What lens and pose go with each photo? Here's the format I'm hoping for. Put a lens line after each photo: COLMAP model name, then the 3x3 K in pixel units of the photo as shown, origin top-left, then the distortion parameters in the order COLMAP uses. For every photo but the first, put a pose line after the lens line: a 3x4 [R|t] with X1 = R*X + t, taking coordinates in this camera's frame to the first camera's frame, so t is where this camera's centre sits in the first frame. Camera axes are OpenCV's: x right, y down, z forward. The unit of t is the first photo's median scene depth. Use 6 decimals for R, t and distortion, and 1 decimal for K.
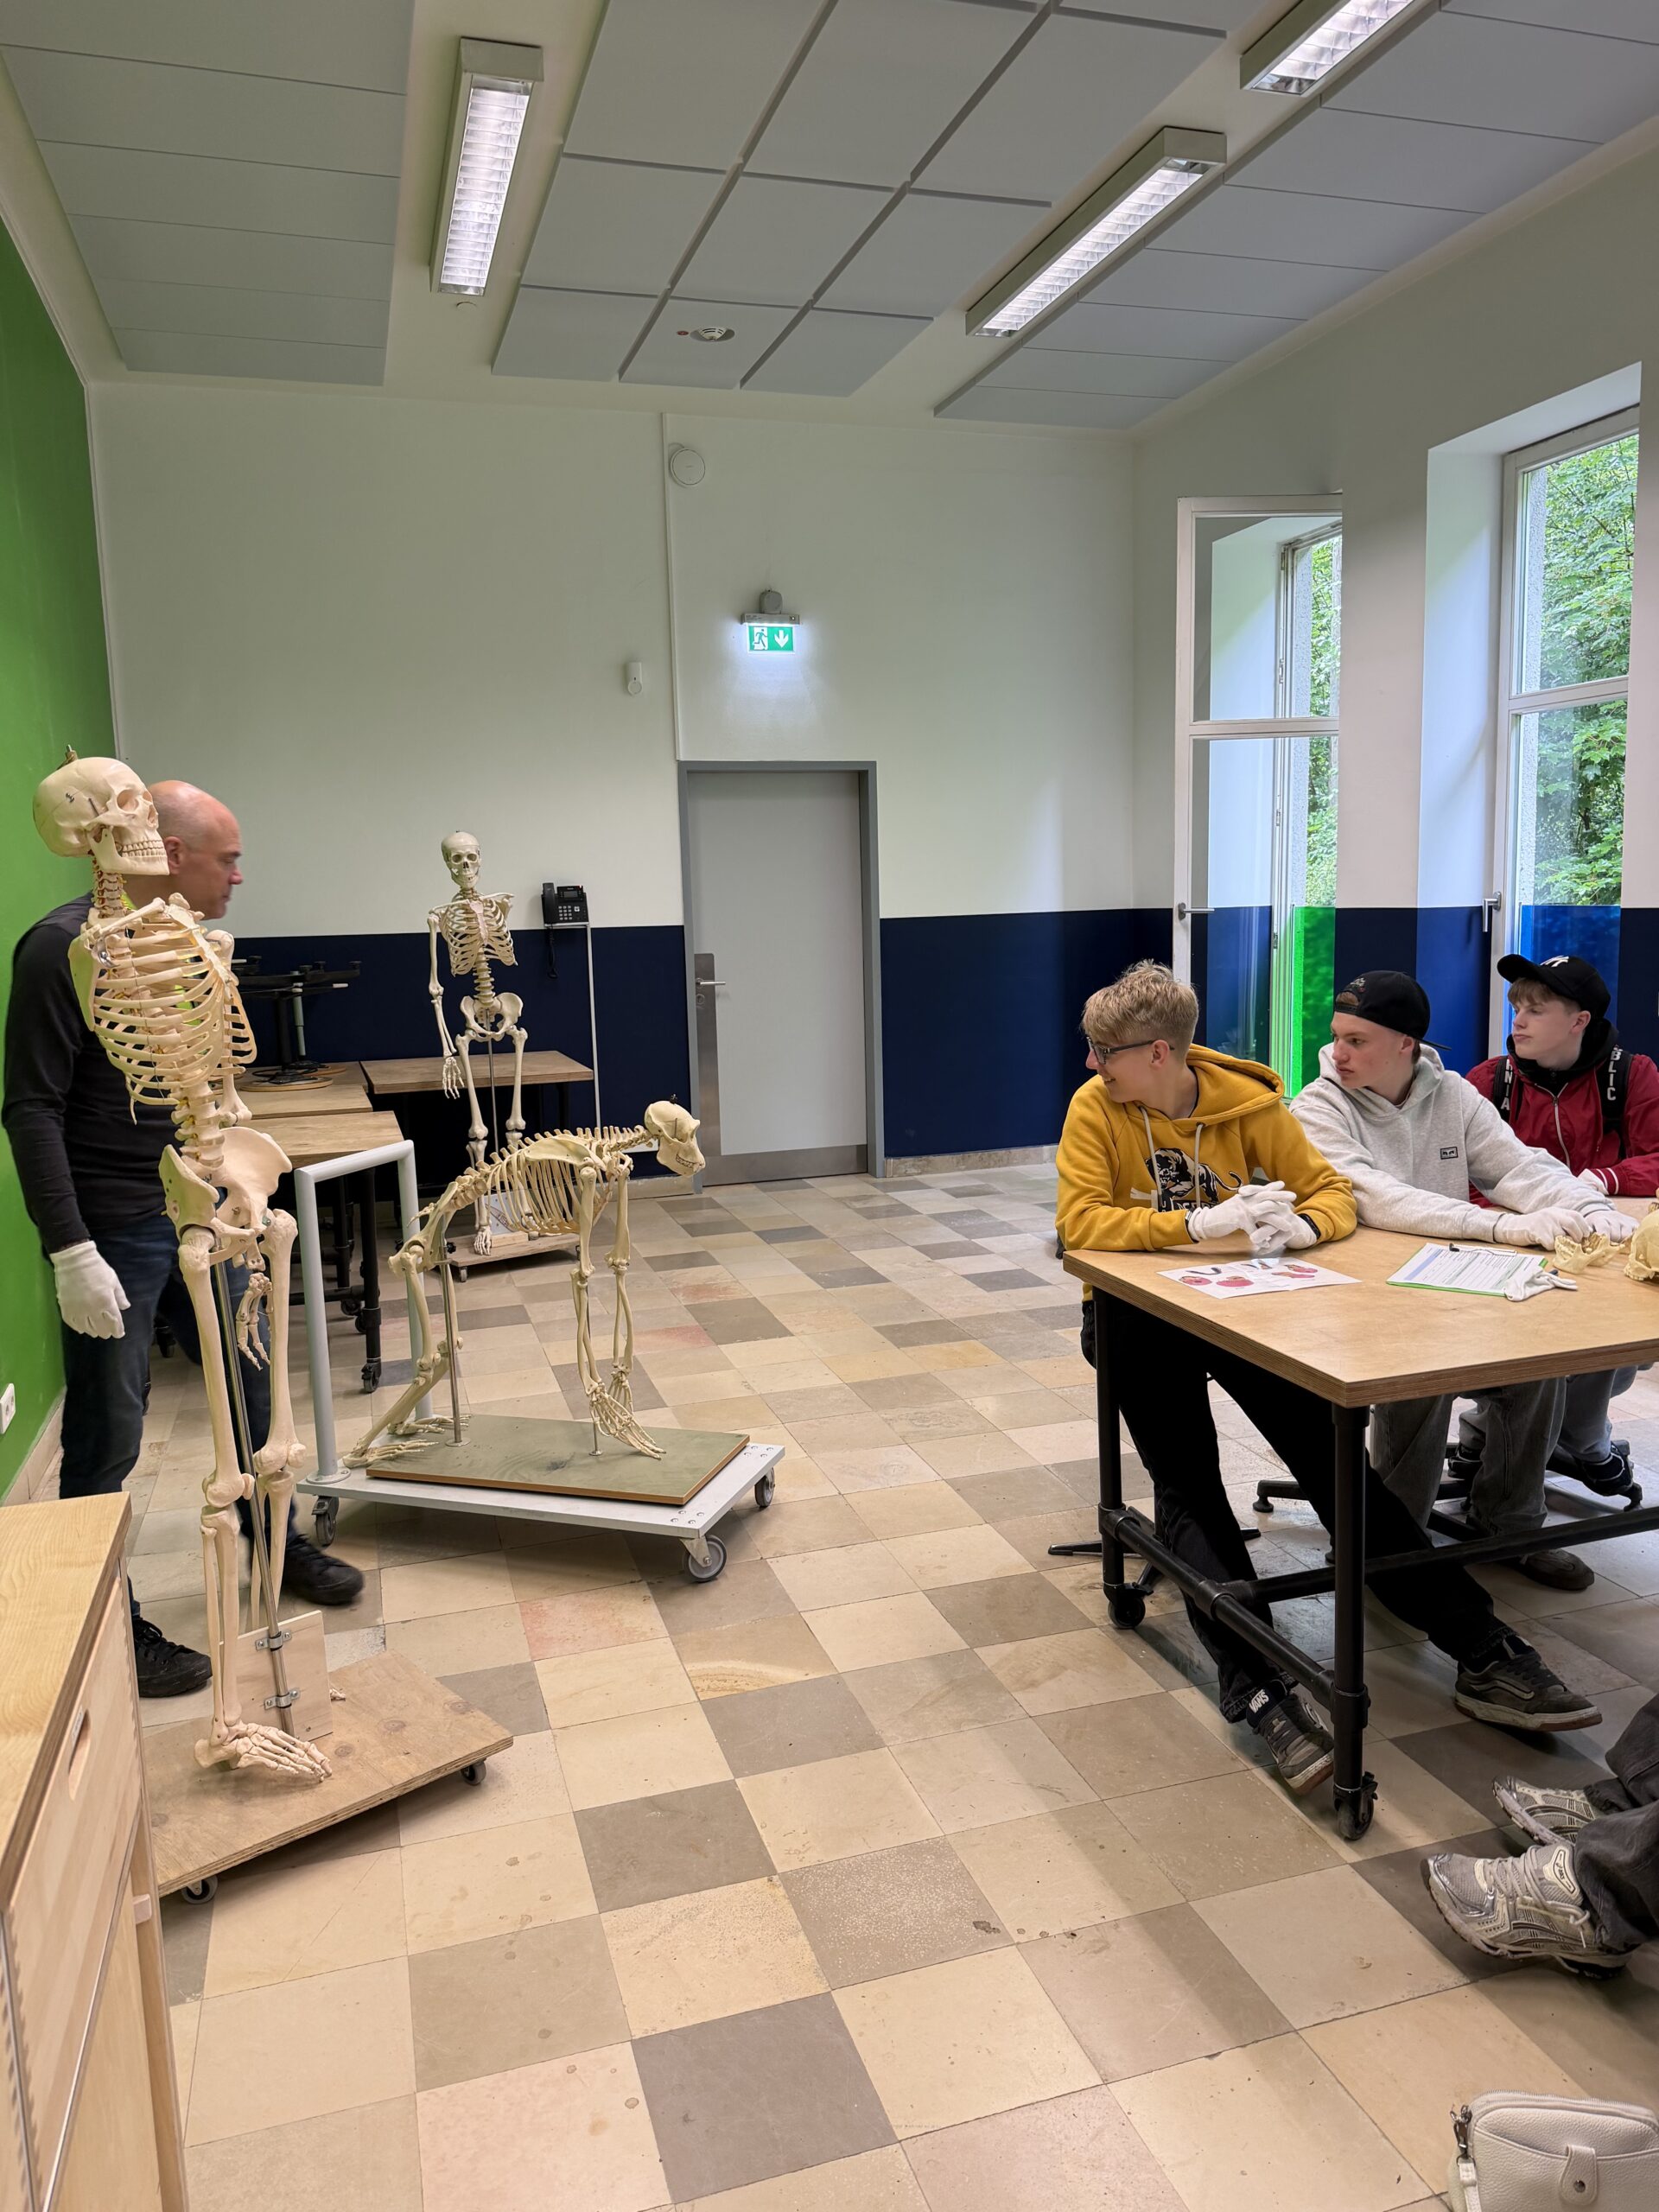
lens RADIAL K [[1579.9, 0, 829.5], [0, 1579.9, 1106.0], [0, 0, 1]] dist [0.037733, -0.001149]
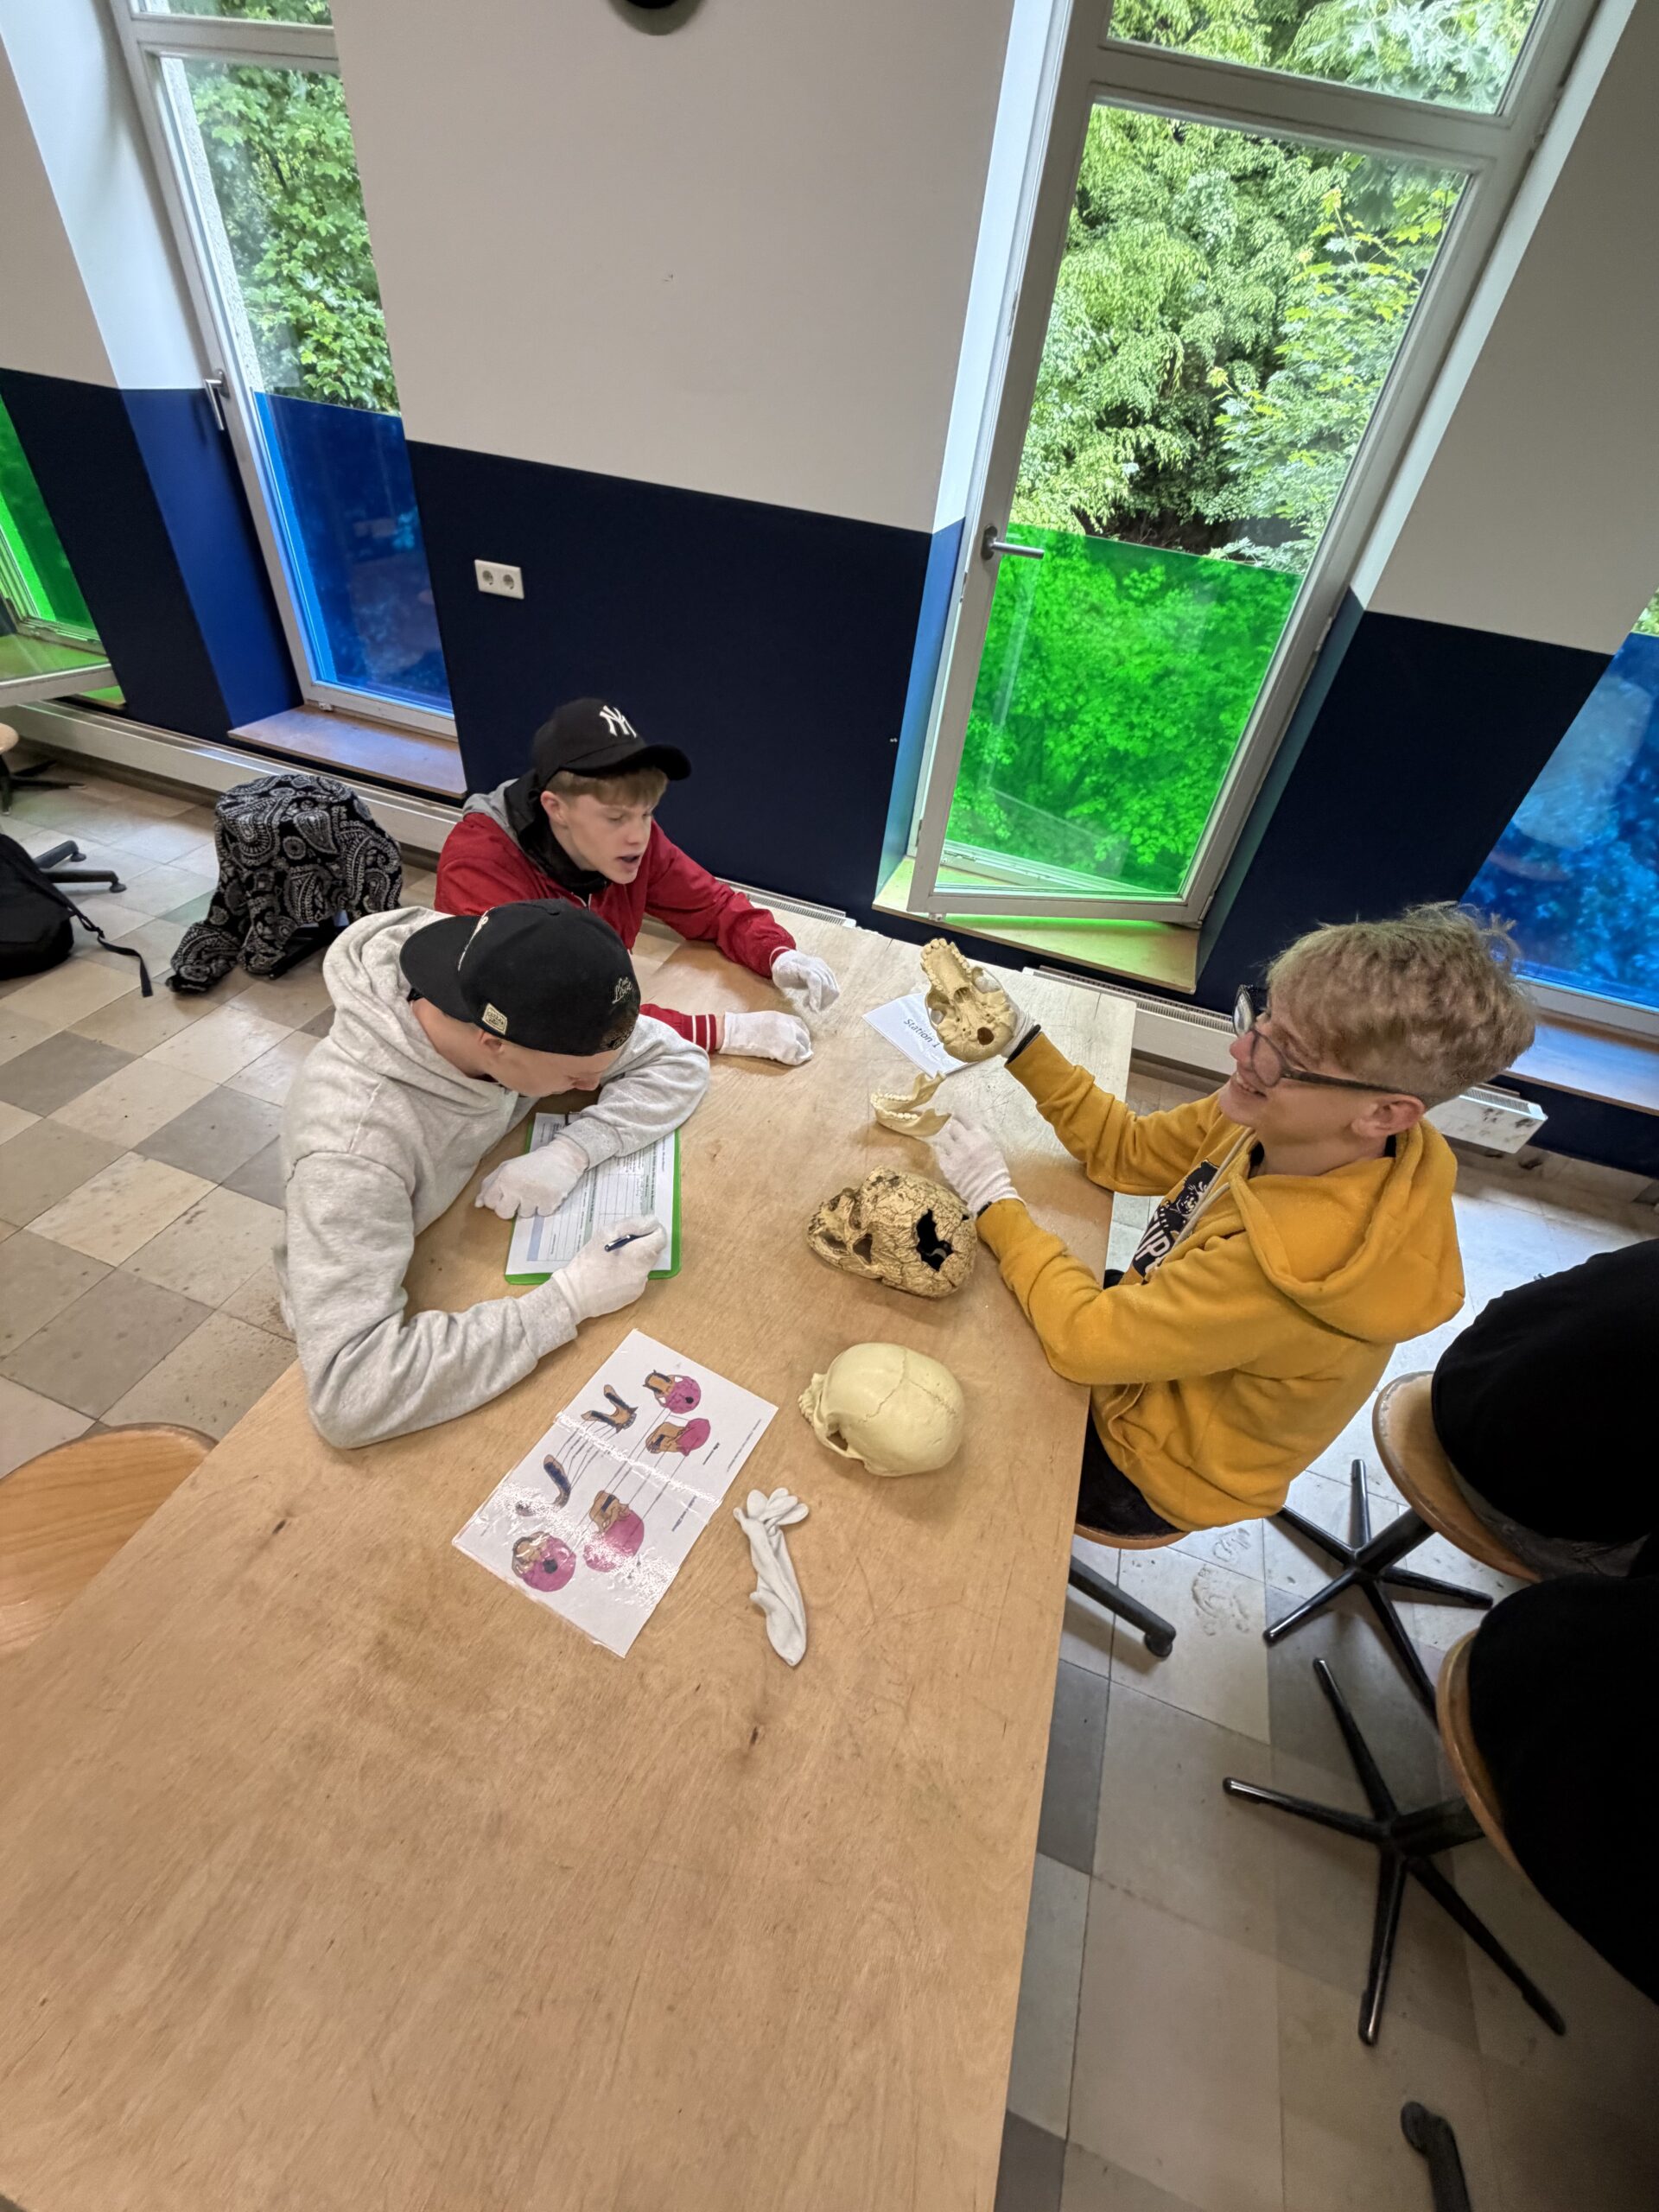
lens RADIAL K [[891.0, 0, 829.5], [0, 891.0, 1106.0], [0, 0, 1]] dist [0.000602, 0.000386]
pose [[0.605424, -0.452895, 0.654483, 0.134271], [-0.014012, 0.816123, 0.577709, -0.092911], [-0.795780, -0.358929, 0.487754, 0.379551]]
